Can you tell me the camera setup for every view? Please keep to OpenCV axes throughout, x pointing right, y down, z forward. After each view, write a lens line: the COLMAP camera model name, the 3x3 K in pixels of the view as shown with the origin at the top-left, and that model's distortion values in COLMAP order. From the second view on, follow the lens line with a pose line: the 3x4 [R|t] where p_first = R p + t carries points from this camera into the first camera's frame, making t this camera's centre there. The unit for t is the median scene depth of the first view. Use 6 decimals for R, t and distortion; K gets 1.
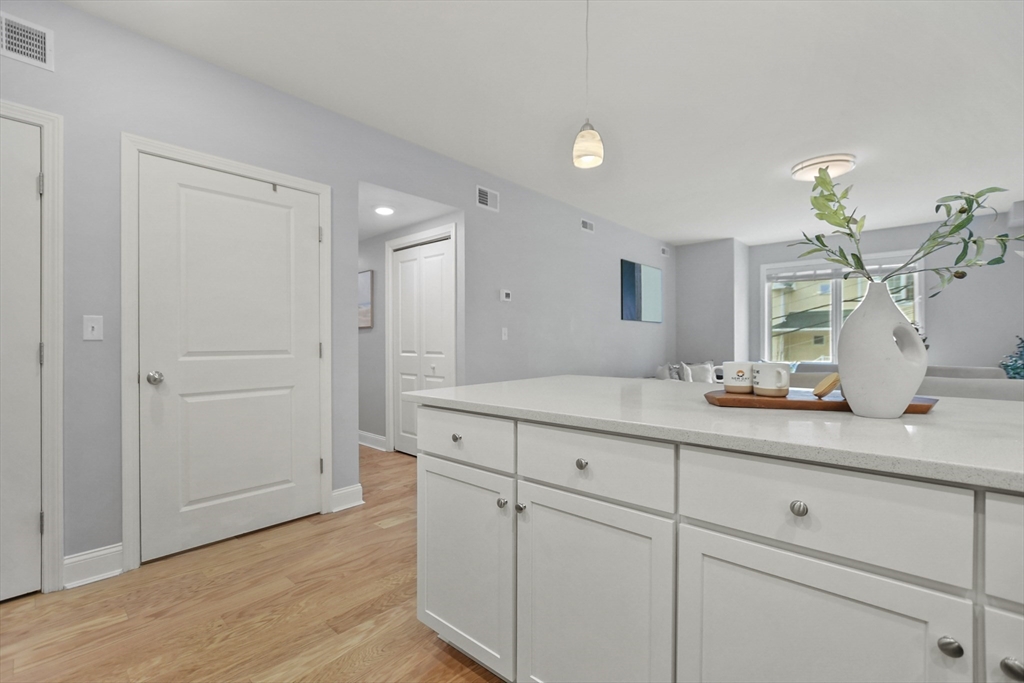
lens RADIAL K [[455.1, 0, 500.7], [0, 455.1, 343.9], [0, 0, 1]] dist [-0.018774, 0.005283]
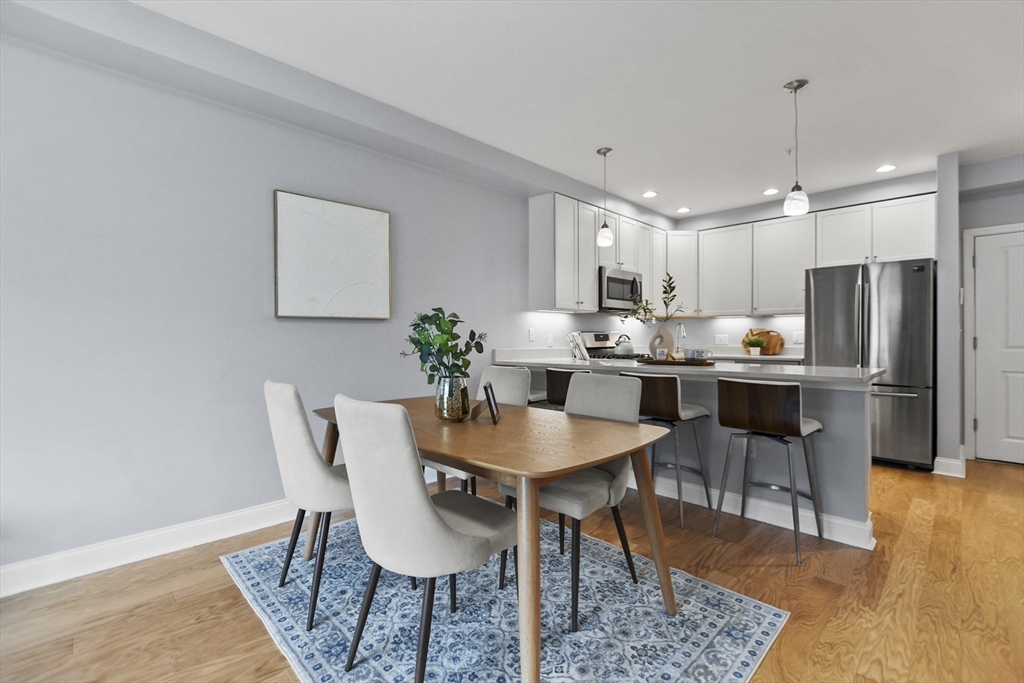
lens RADIAL K [[448.0, 0, 509.3], [0, 448.0, 335.8], [0, 0, 1]] dist [-0.013267, 0.004604]
pose [[-0.998887, 0.000398, 0.047172, 0.509102], [0.000249, 0.999995, -0.003179, -0.008307], [-0.047173, -0.003164, -0.998882, 1.211034]]
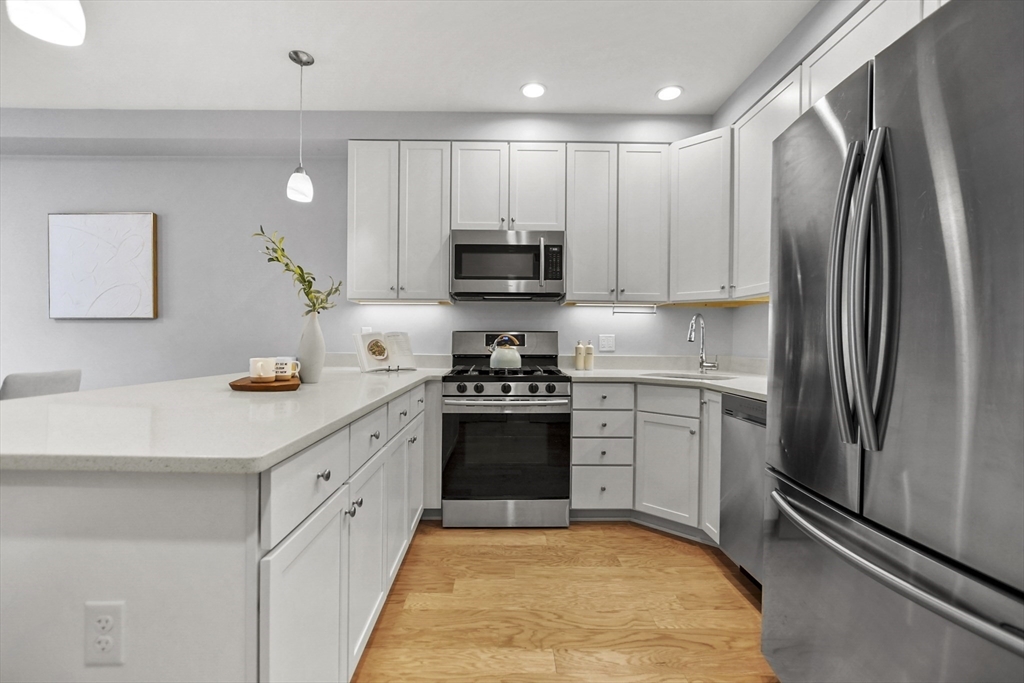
lens RADIAL K [[452.5, 0, 507.3], [0, 452.5, 342.8], [0, 0, 1]] dist [-0.014588, 0.004980]
pose [[-0.687734, -0.010584, 0.725886, -0.311243], [-0.009156, 0.999941, 0.005905, -0.006649], [-0.725905, -0.002585, -0.687790, 0.482980]]
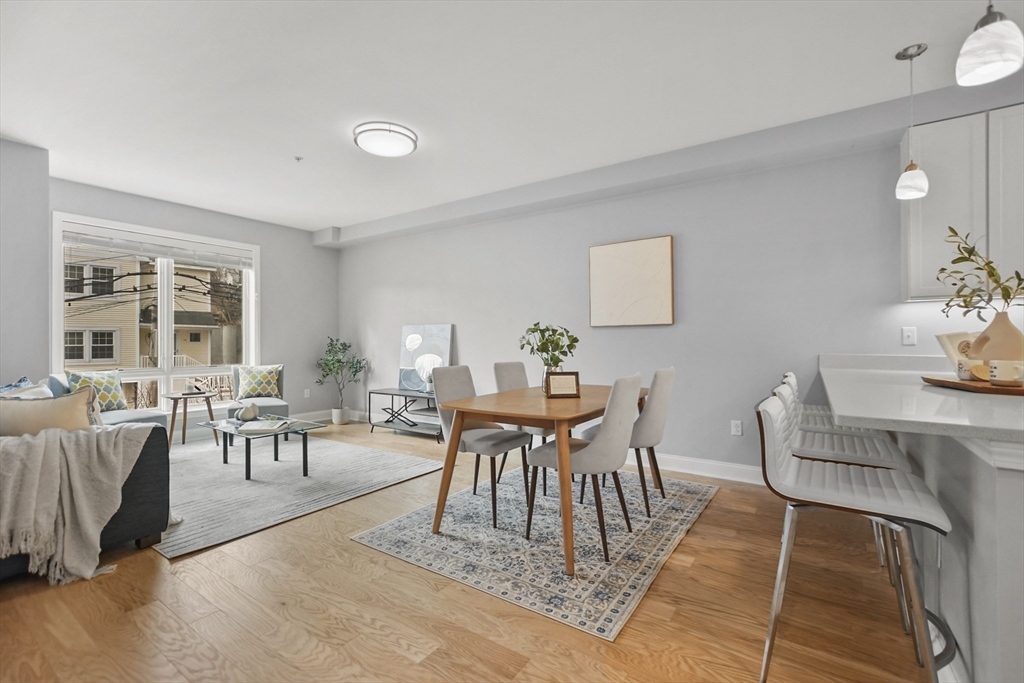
lens RADIAL K [[452.5, 0, 507.3], [0, 452.5, 342.8], [0, 0, 1]] dist [-0.014588, 0.004980]
pose [[-0.144012, -0.004561, 0.989565, -0.173138], [0.000264, 0.999989, 0.004648, -0.006744], [-0.989576, 0.000931, -0.144009, 0.892569]]
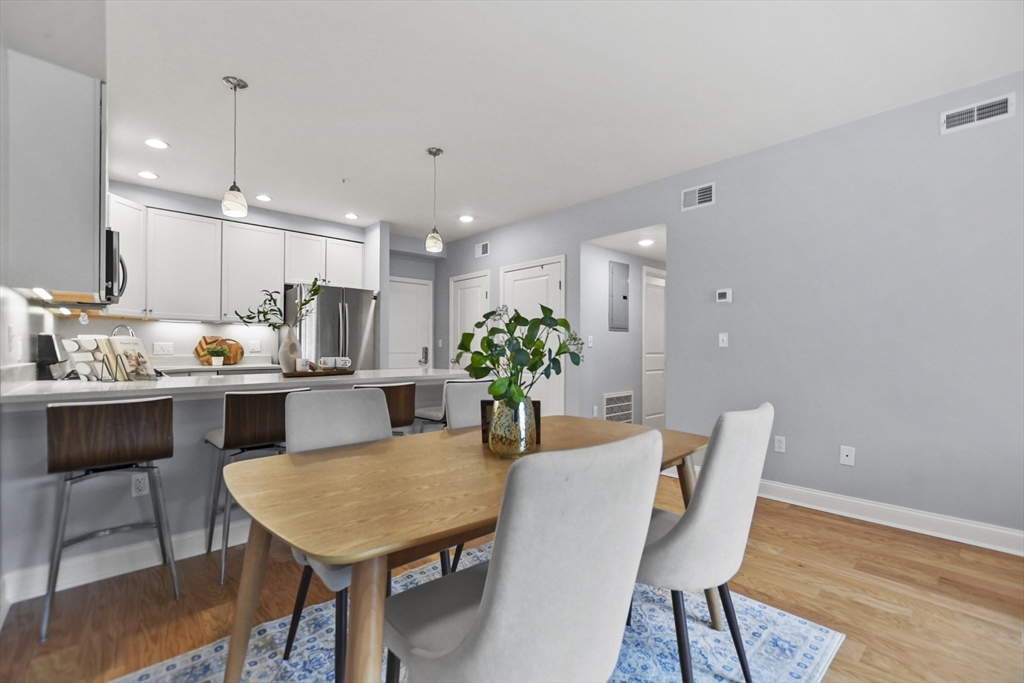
lens RADIAL K [[449.9, 0, 505.2], [0, 449.9, 346.5], [0, 0, 1]] dist [-0.012759, 0.005908]
pose [[-0.096750, -0.005713, -0.995292, 0.982958], [-0.004573, 0.999976, -0.005295, -0.002838], [0.995298, 0.004039, -0.096774, 0.730063]]
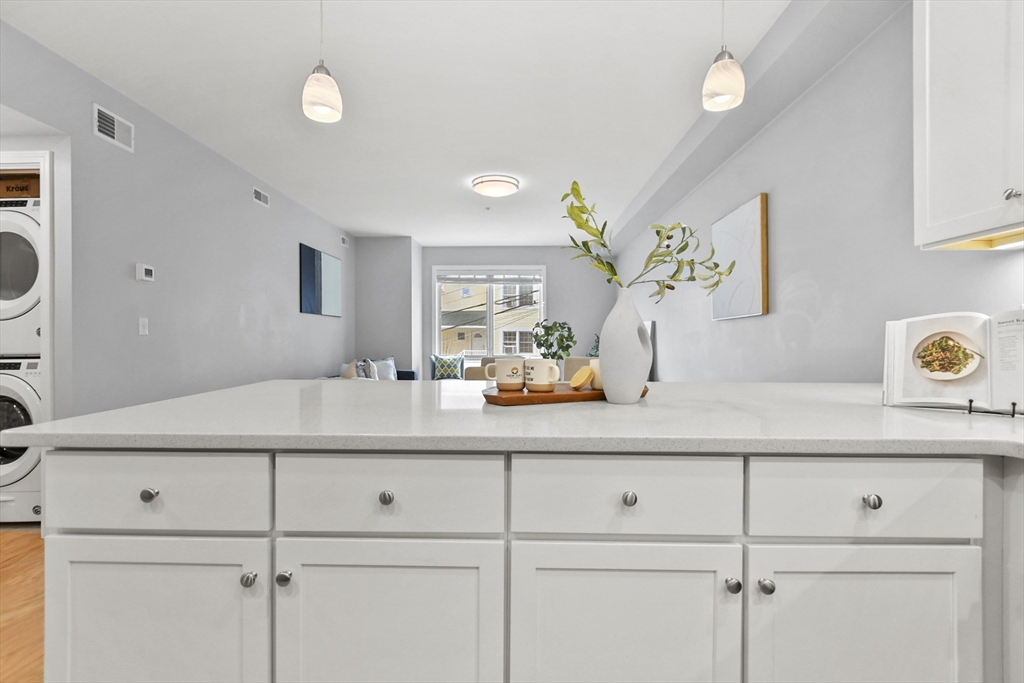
lens RADIAL K [[475.6, 0, 507.9], [0, 475.6, 341.0], [0, 0, 1]] dist [-0.008776, 0.000520]
pose [[0.750227, -0.003044, 0.661173, -0.058452], [0.001218, 0.999994, 0.003222, -0.001033], [-0.661179, -0.001613, 0.750226, 0.076428]]
